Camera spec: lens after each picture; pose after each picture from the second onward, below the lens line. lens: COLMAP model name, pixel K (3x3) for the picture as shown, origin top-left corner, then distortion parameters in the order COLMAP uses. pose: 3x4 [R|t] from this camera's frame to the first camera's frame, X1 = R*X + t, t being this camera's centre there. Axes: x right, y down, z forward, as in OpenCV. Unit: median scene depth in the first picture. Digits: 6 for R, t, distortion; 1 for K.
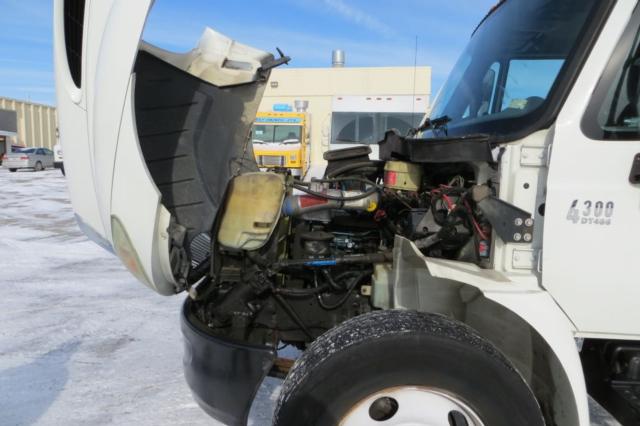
lens RADIAL K [[484.4, 0, 320.0], [0, 484.4, 213.0], [0, 0, 1]] dist [-0.005719, 0.000666]
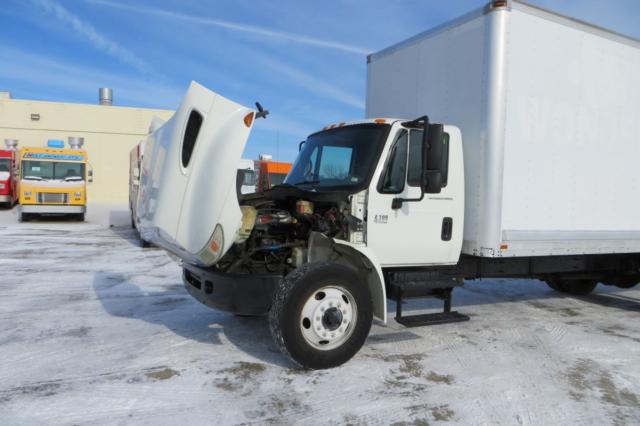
lens RADIAL K [[484.4, 0, 320.0], [0, 484.4, 213.0], [0, 0, 1]] dist [-0.005719, 0.000666]
pose [[0.878647, -0.011211, 0.477340, -0.811445], [0.047545, 0.996810, -0.064106, 0.093545], [-0.475098, 0.079021, 0.876377, -0.965302]]
